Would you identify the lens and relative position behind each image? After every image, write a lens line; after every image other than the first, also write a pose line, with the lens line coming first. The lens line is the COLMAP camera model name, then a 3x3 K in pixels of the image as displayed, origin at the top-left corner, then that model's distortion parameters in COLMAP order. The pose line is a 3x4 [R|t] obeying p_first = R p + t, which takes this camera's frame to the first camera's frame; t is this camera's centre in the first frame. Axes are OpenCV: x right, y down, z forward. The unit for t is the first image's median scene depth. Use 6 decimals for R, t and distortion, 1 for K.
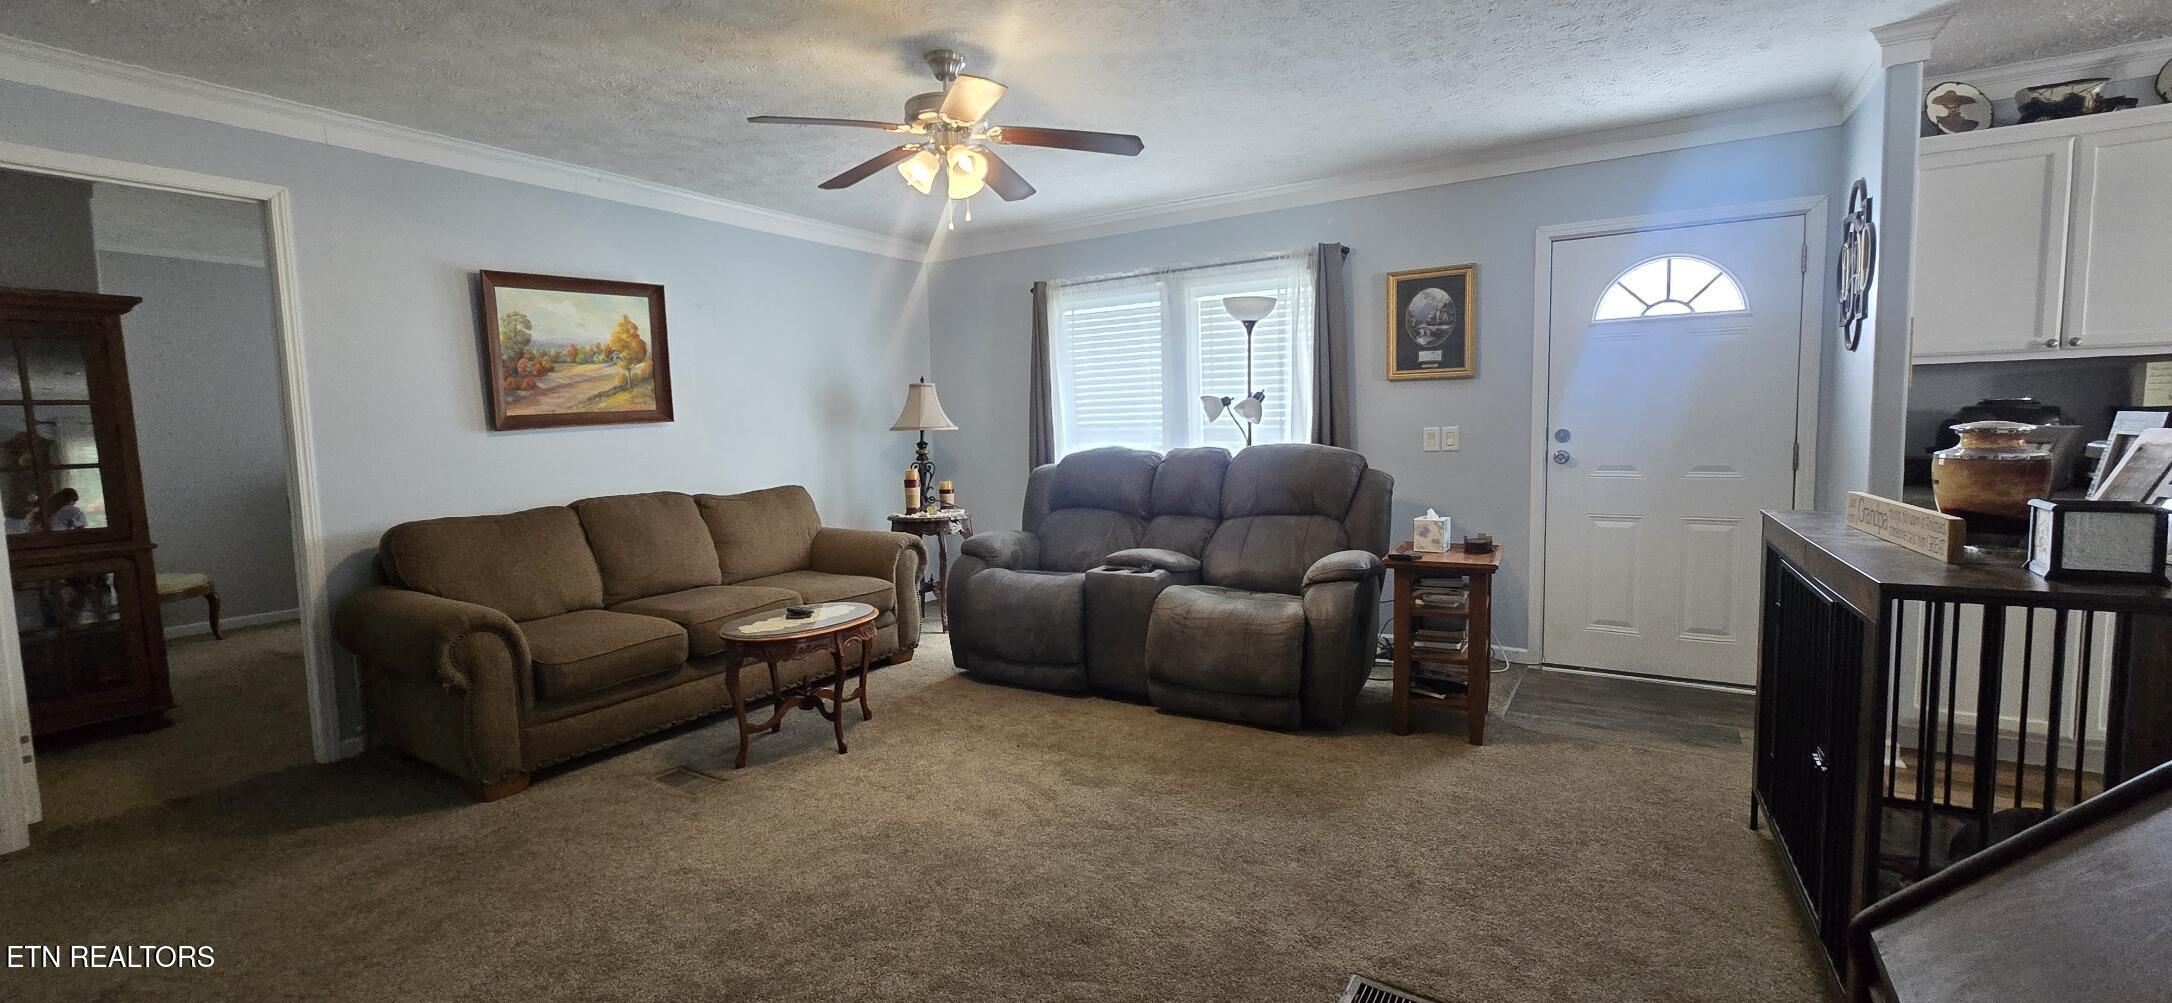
lens RADIAL K [[890.3, 0, 1077.0], [0, 890.3, 494.1], [0, 0, 1]] dist [-0.005691, 0.002076]
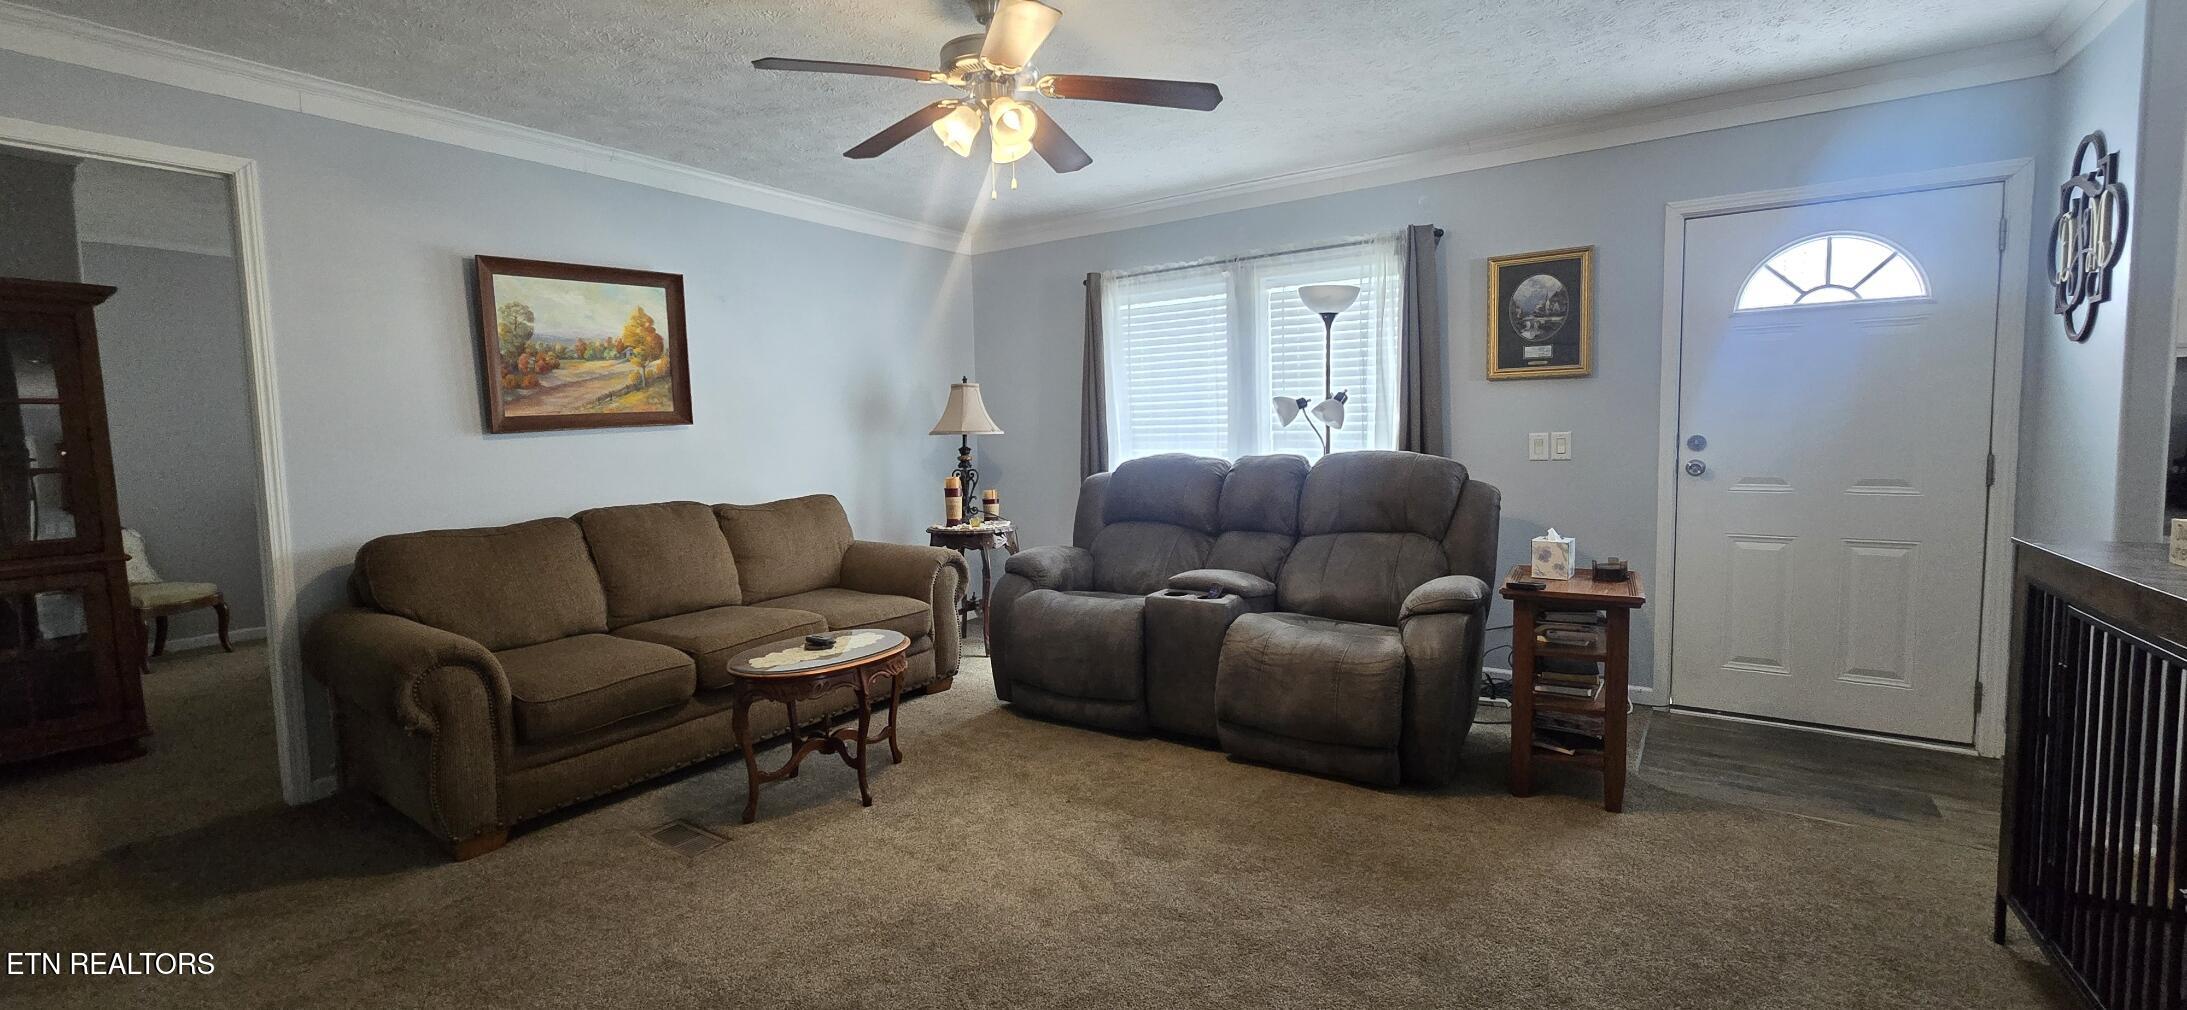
lens RADIAL K [[896.5, 0, 1090.3], [0, 896.5, 491.9], [0, 0, 1]] dist [-0.005691, 0.002076]
pose [[0.999211, 0.005489, -0.039340, -0.010829], [-0.005818, 0.999949, -0.008231, -0.008008], [0.039292, 0.008454, 0.999192, 0.113723]]
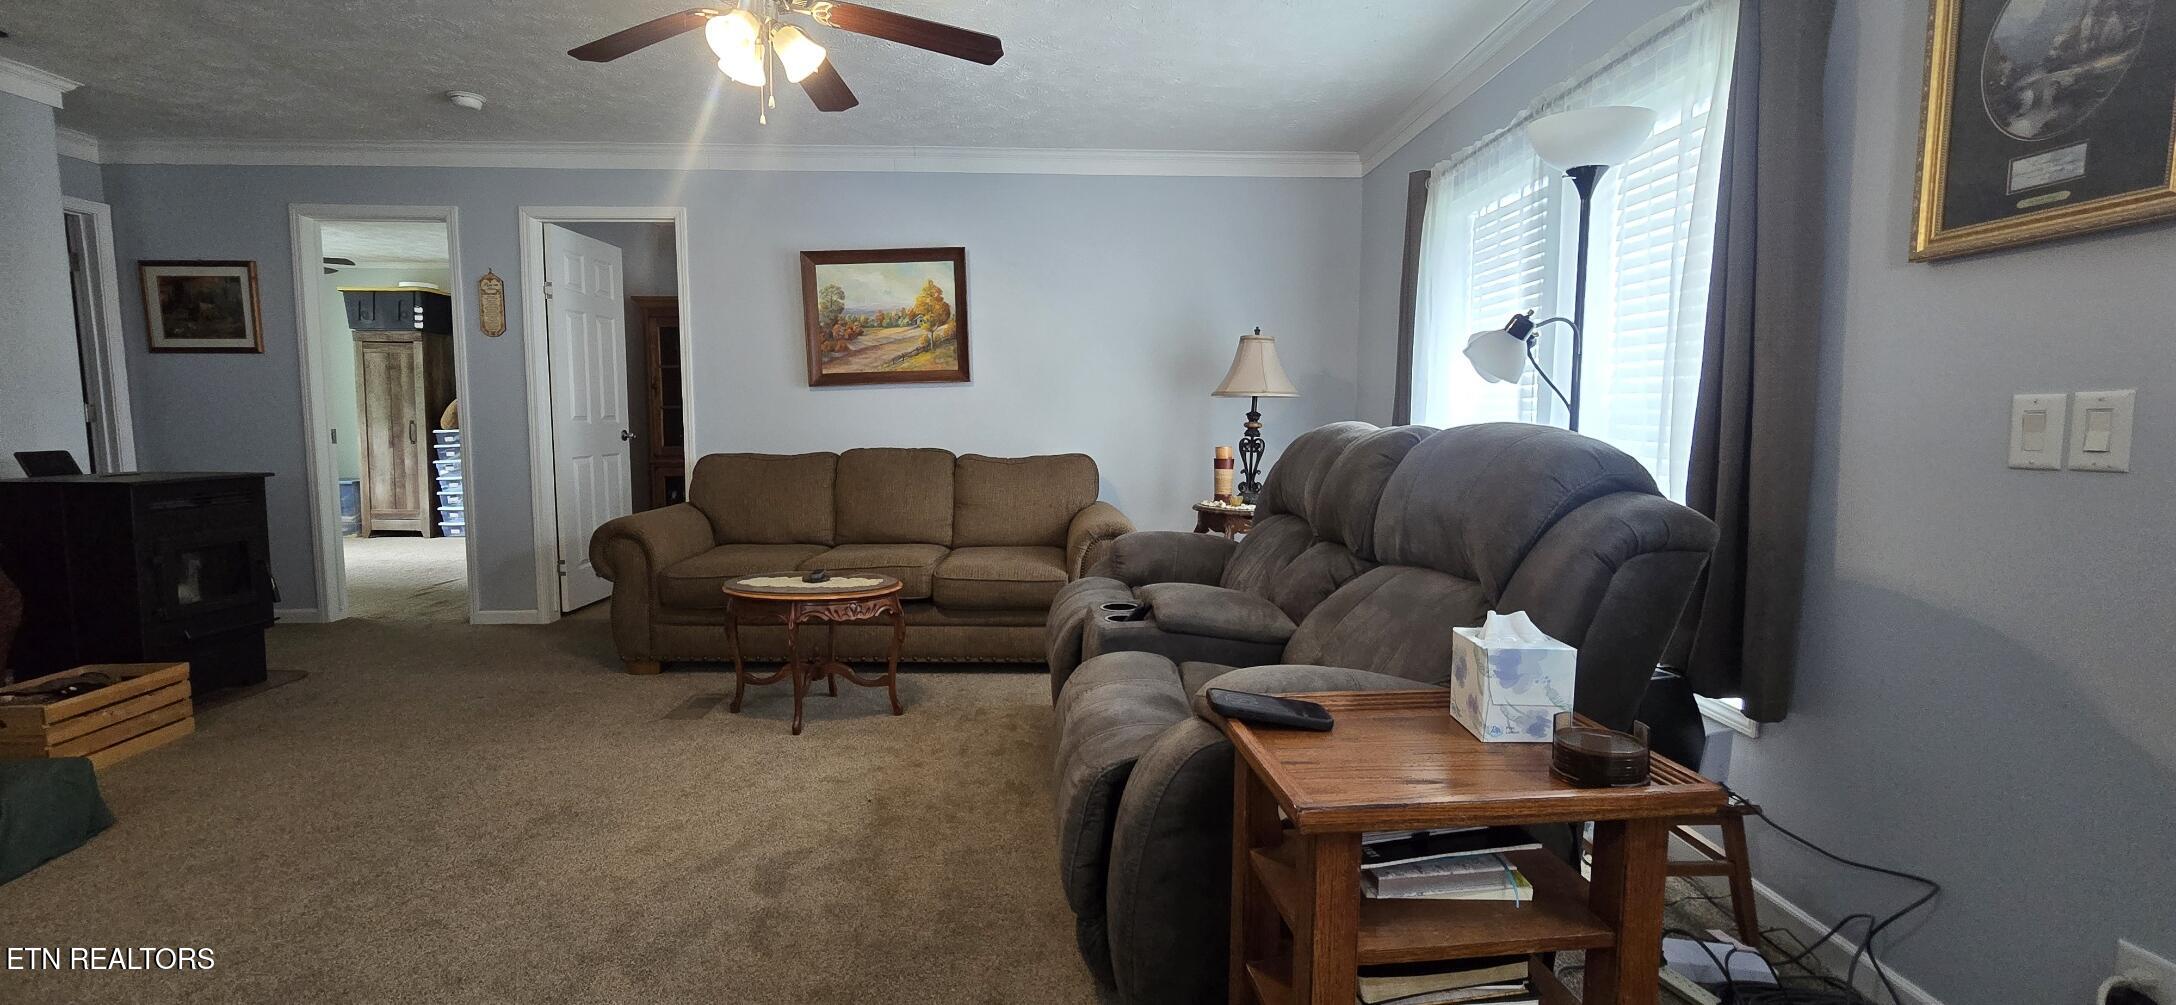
lens RADIAL K [[892.0, 0, 1081.4], [0, 892.0, 493.7], [0, 0, 1]] dist [-0.005691, 0.002076]
pose [[0.555699, 0.101470, -0.825168, 0.545635], [-0.085955, 0.994217, 0.064373, -0.034955], [0.826928, 0.035155, 0.561208, 0.616571]]
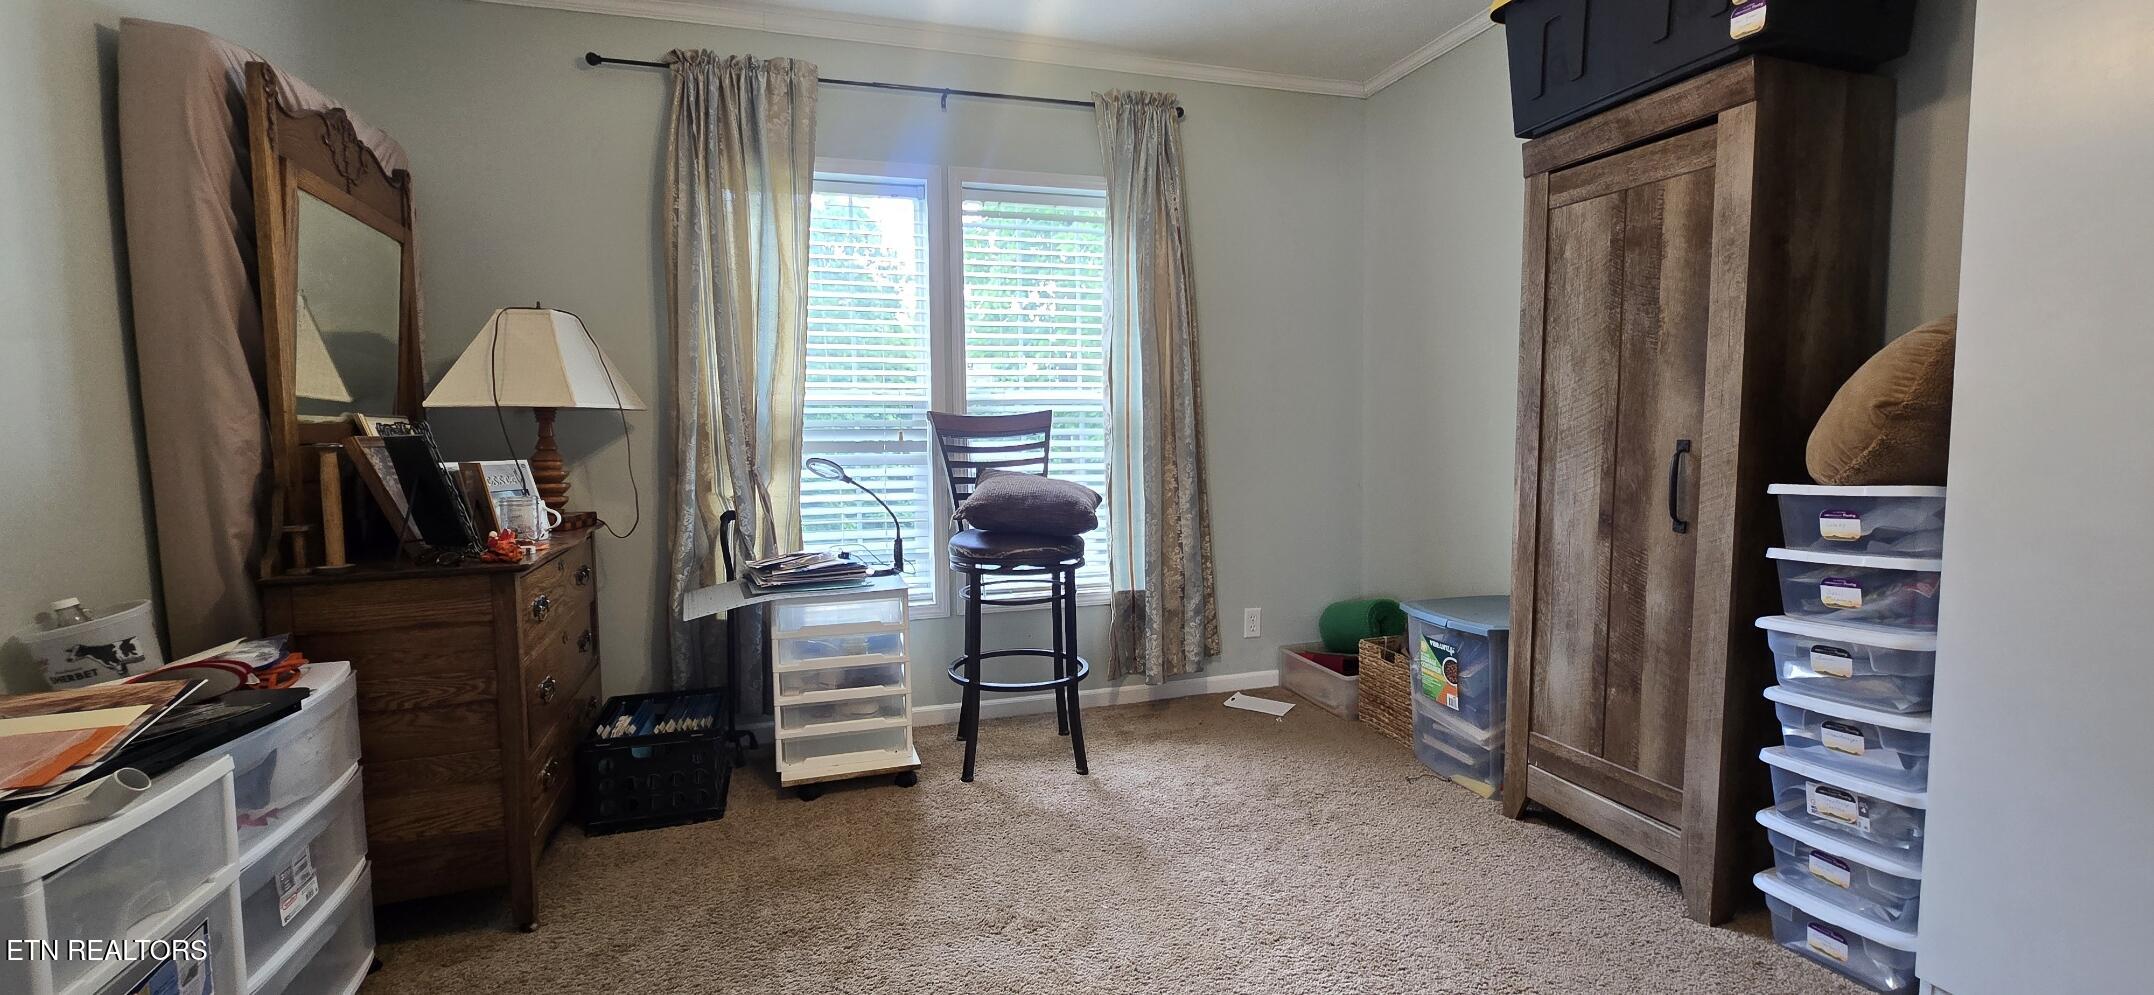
lens RADIAL K [[883.0, 0, 1073.5], [0, 883.0, 485.2], [0, 0, 1]] dist [-0.005691, 0.002076]
pose [[-0.633857, 0.086020, -0.768652, -1.479442], [-0.033181, 0.989857, 0.138138, 0.031353], [0.772739, 0.113064, -0.624573, 0.530145]]
